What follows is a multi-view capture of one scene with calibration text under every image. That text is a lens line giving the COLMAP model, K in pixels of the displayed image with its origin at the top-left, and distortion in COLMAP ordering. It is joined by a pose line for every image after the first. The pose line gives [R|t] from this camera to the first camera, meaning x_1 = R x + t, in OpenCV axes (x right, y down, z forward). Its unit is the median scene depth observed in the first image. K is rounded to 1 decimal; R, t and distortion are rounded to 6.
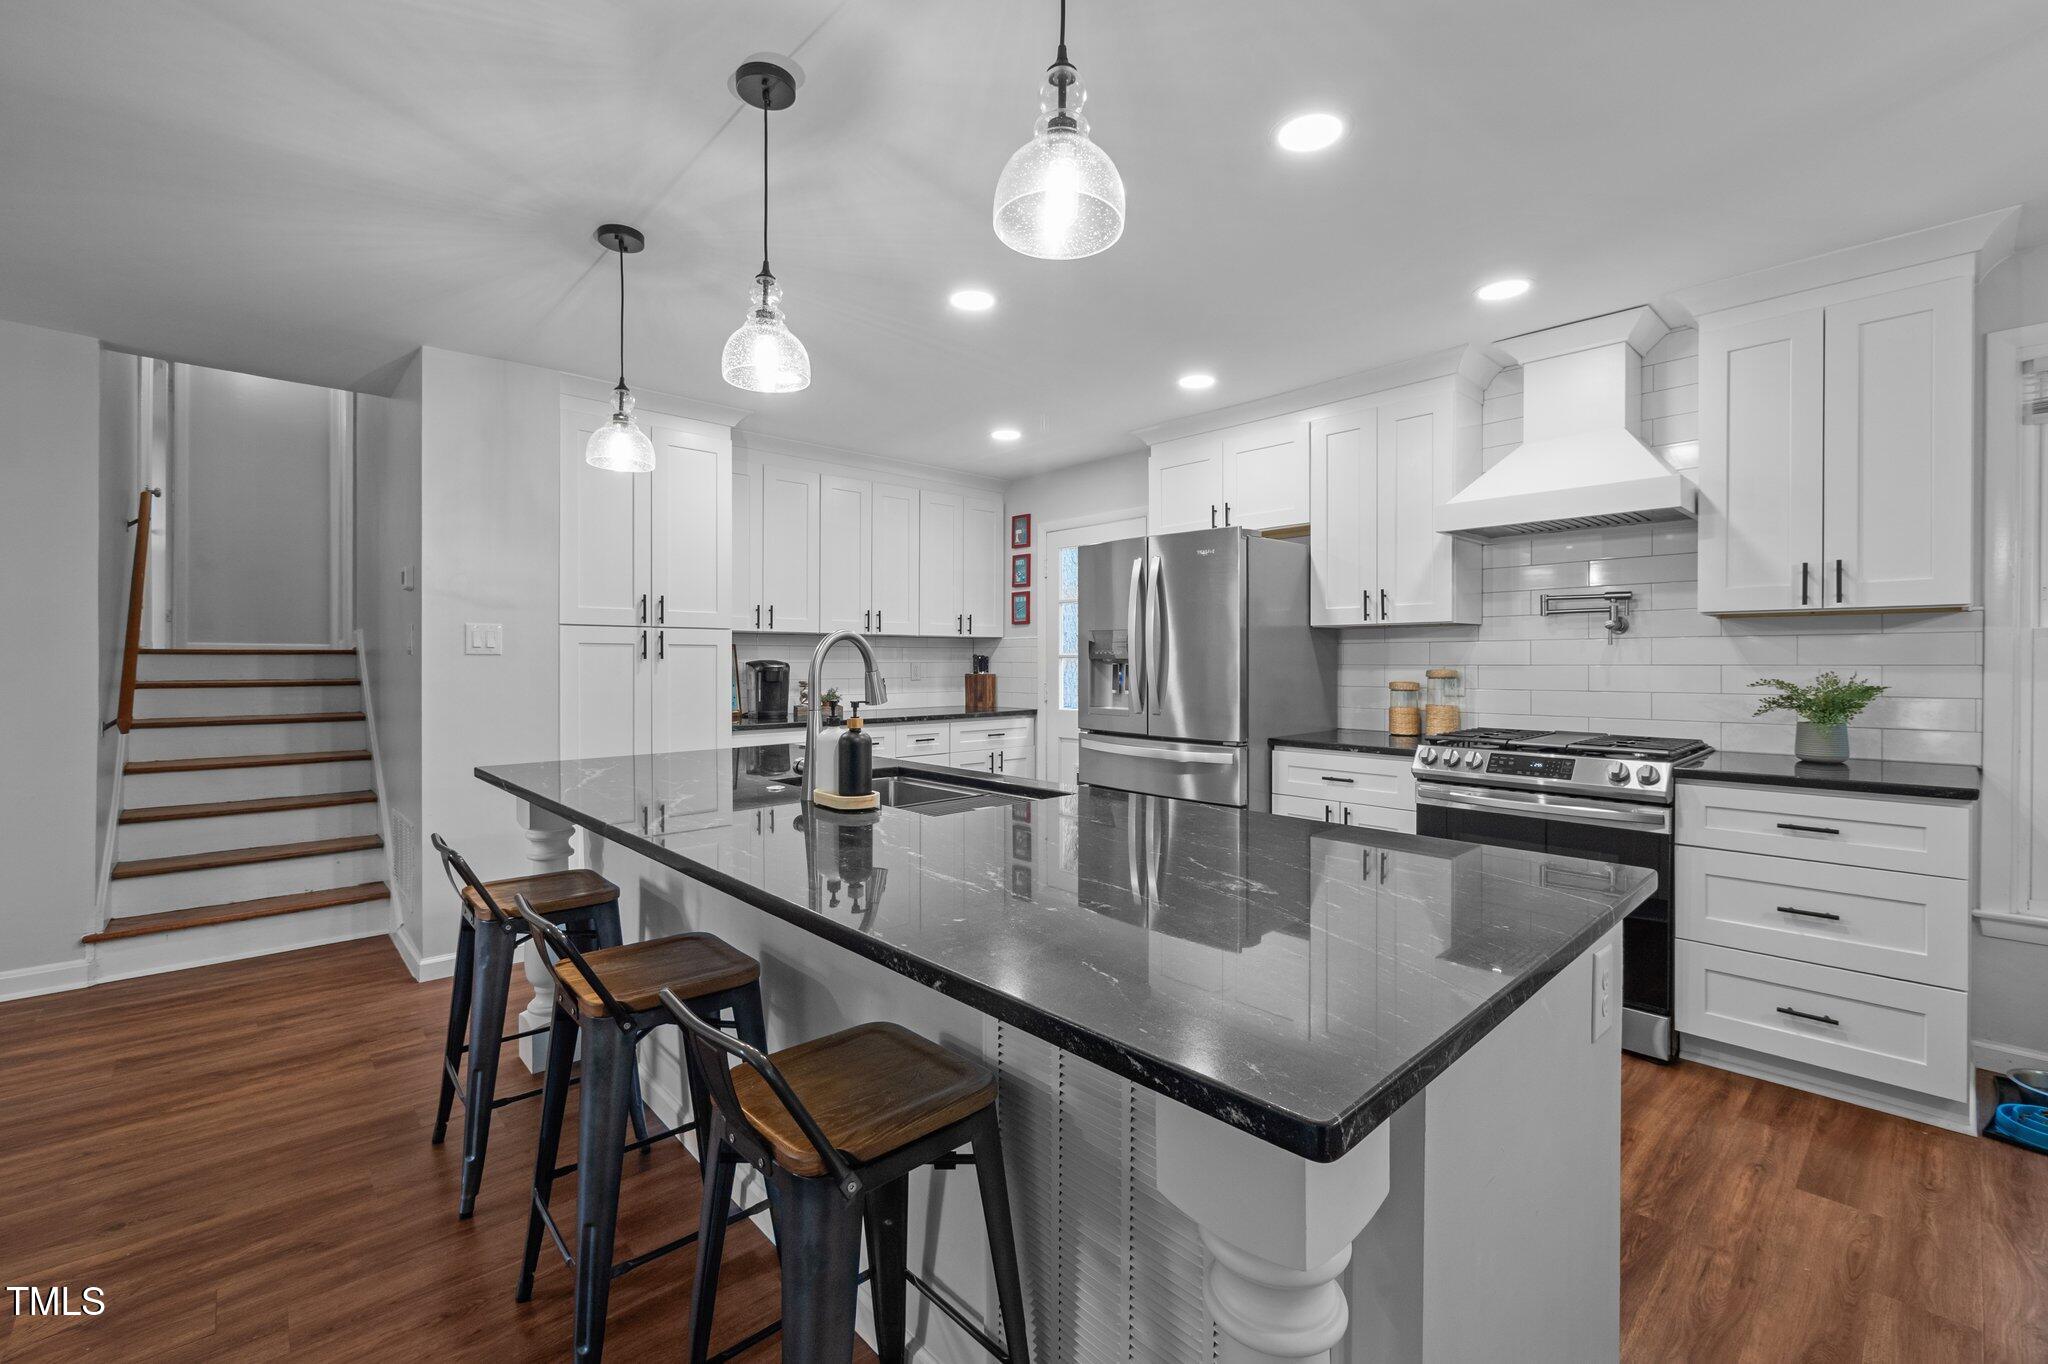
lens RADIAL K [[859.8, 0, 1018.7], [0, 859.8, 674.3], [0, 0, 1]] dist [0.001687, 0.000736]
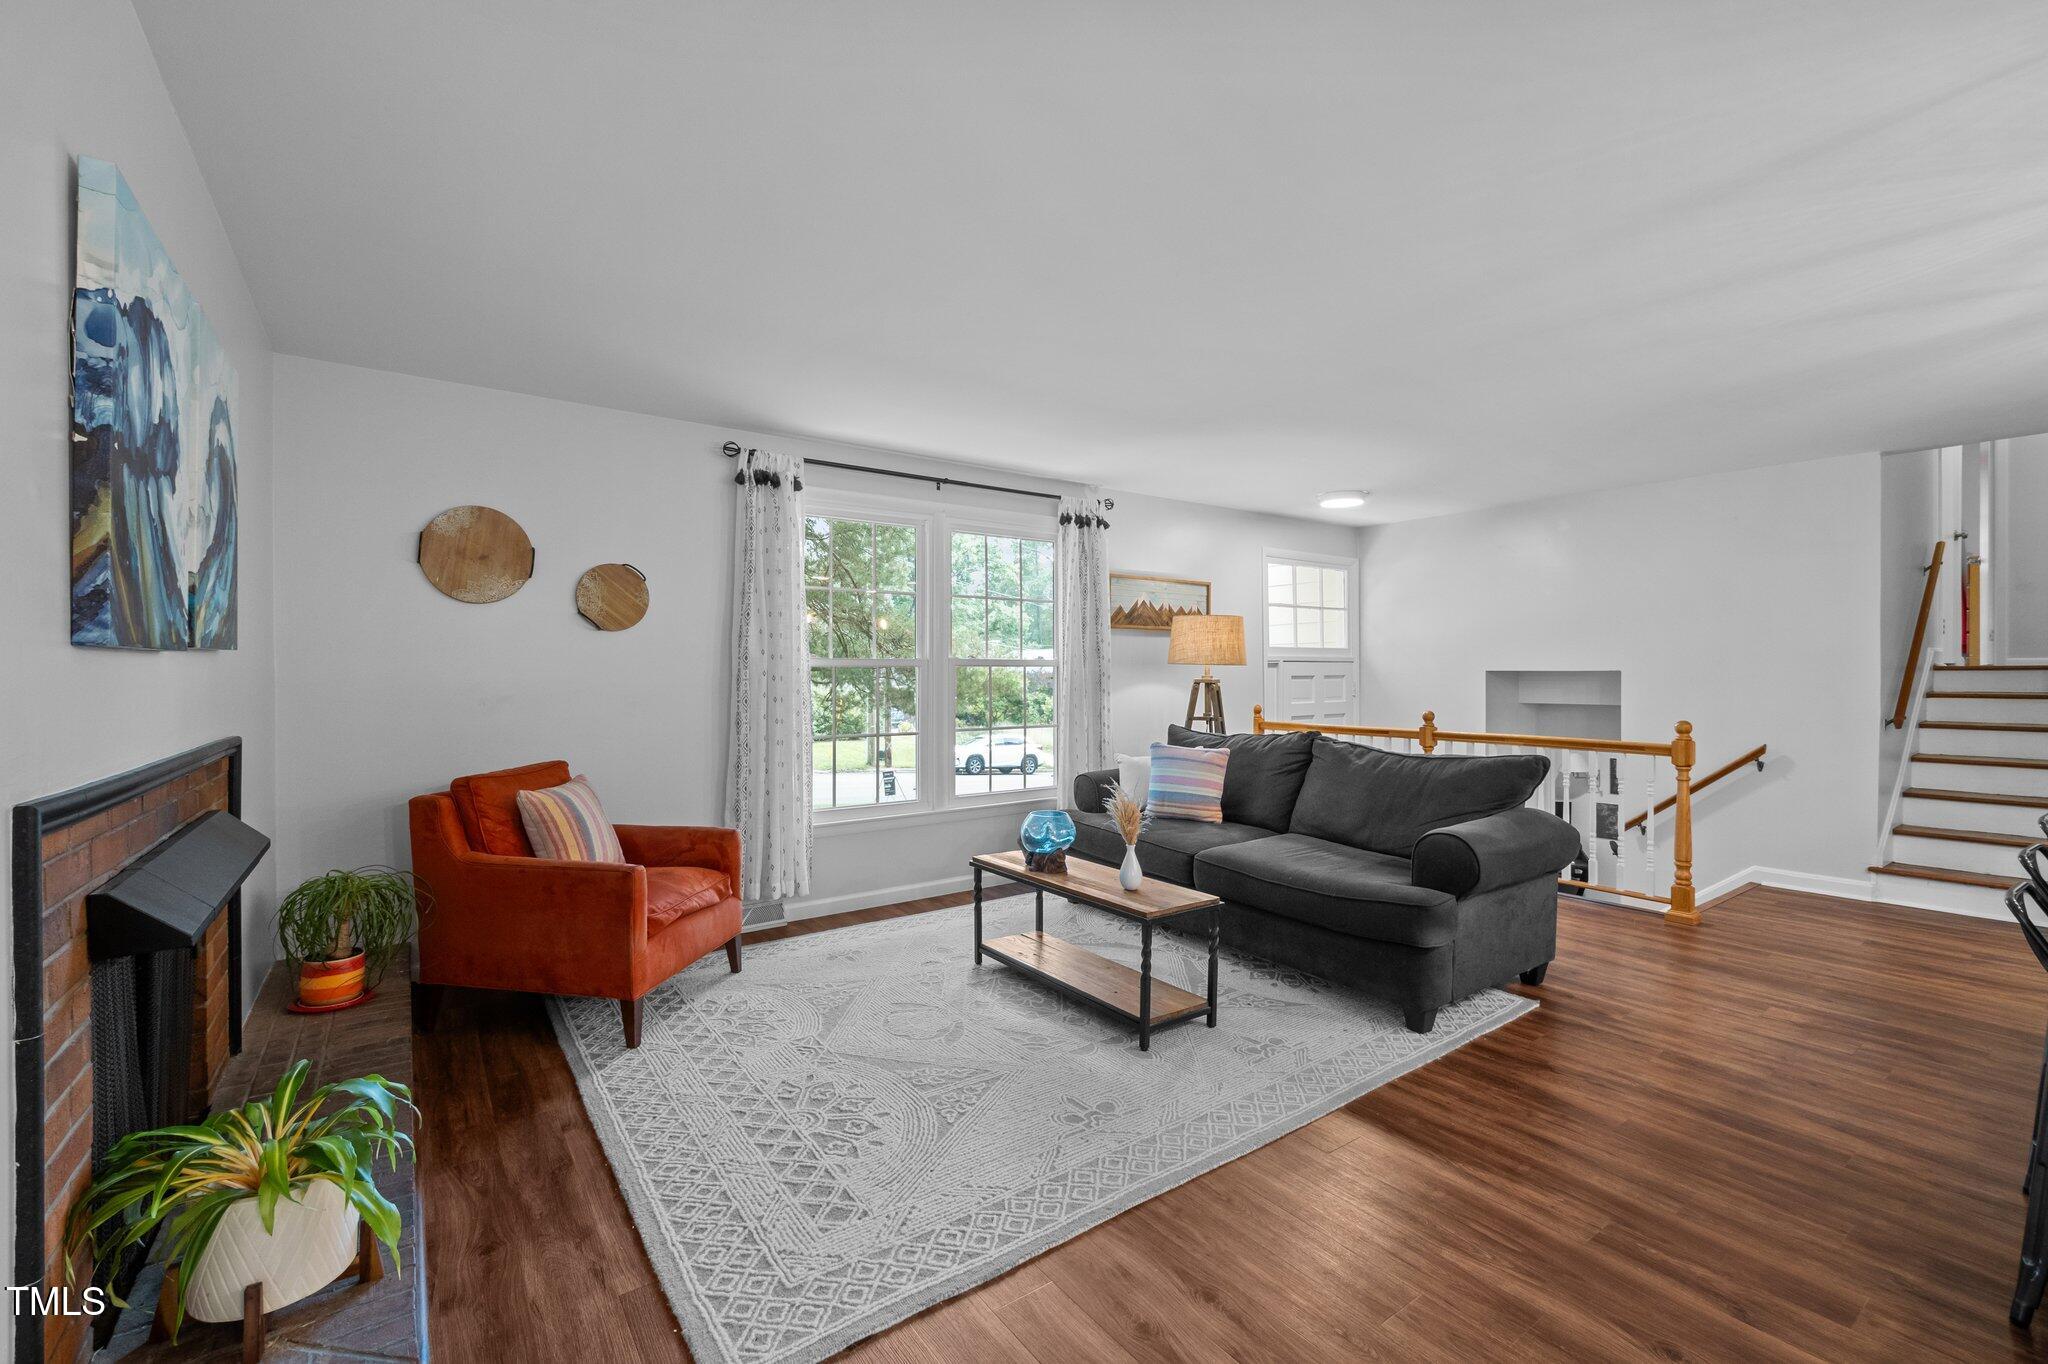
lens RADIAL K [[859.8, 0, 1019.1], [0, 859.8, 680.8], [0, 0, 1]] dist [0.001687, 0.000736]
pose [[-0.115671, 0.001511, -0.993286, 0.489646], [-0.006371, 0.999977, 0.002263, -0.003027], [0.993267, 0.006590, -0.115658, -0.240137]]
